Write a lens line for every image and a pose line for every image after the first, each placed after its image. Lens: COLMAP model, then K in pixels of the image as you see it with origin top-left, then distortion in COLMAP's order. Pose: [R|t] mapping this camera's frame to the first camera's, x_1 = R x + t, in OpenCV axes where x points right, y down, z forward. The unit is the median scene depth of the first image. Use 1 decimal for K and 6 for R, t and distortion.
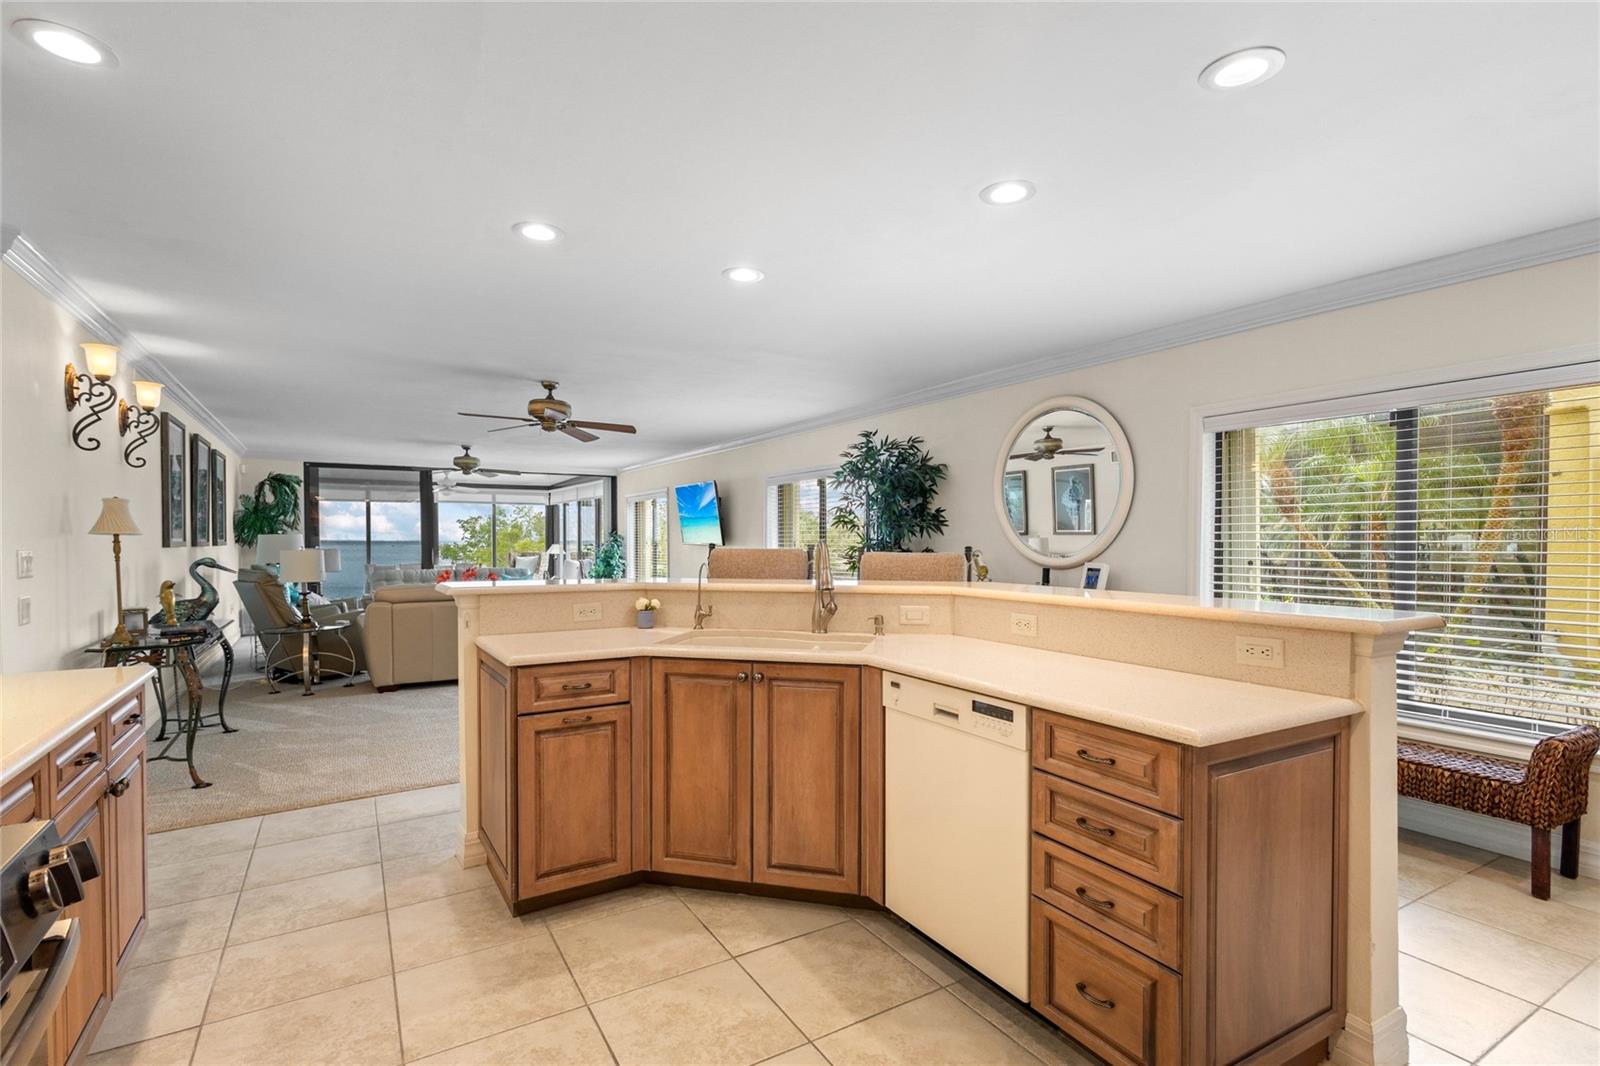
lens RADIAL K [[754.6, 0, 802.7], [0, 754.6, 554.6], [0, 0, 1]] dist [0.004567, 0.000369]
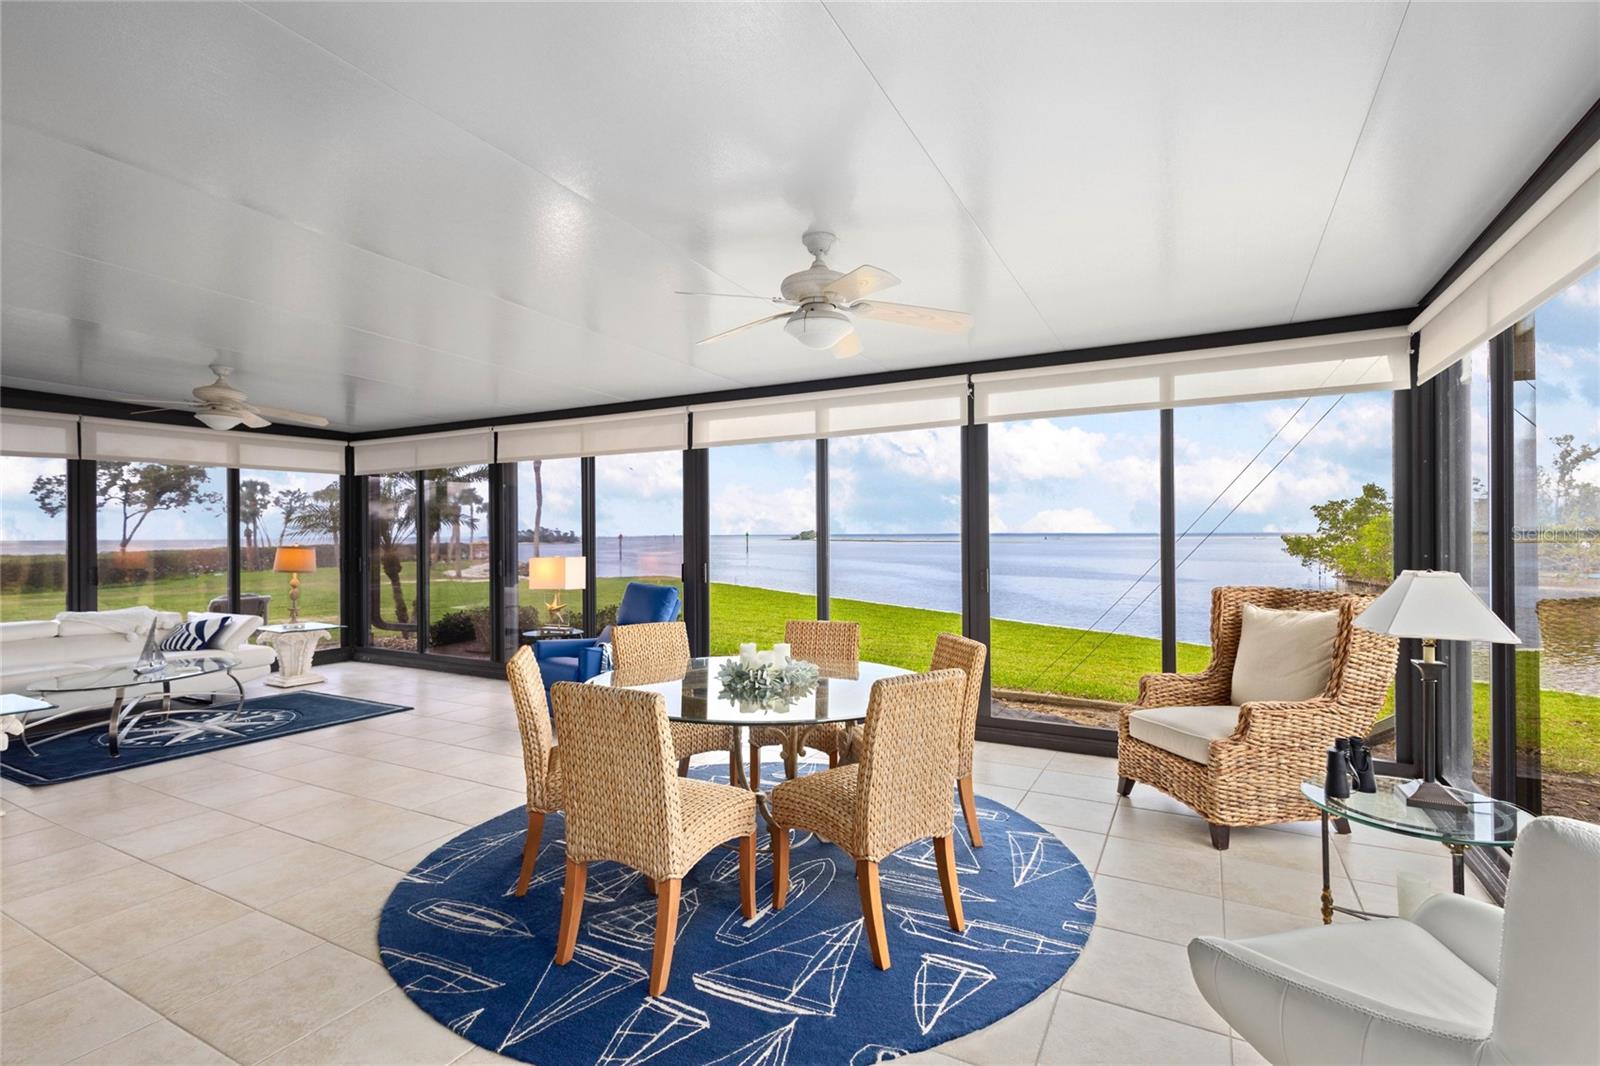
lens RADIAL K [[742.6, 0, 804.2], [0, 742.6, 526.6], [0, 0, 1]] dist [0.004962, 0.000335]
pose [[0.498441, -0.009403, -0.866873, -1.035072], [-0.013426, 0.999738, -0.018564, -0.071268], [0.866820, 0.020892, 0.498184, 3.251238]]
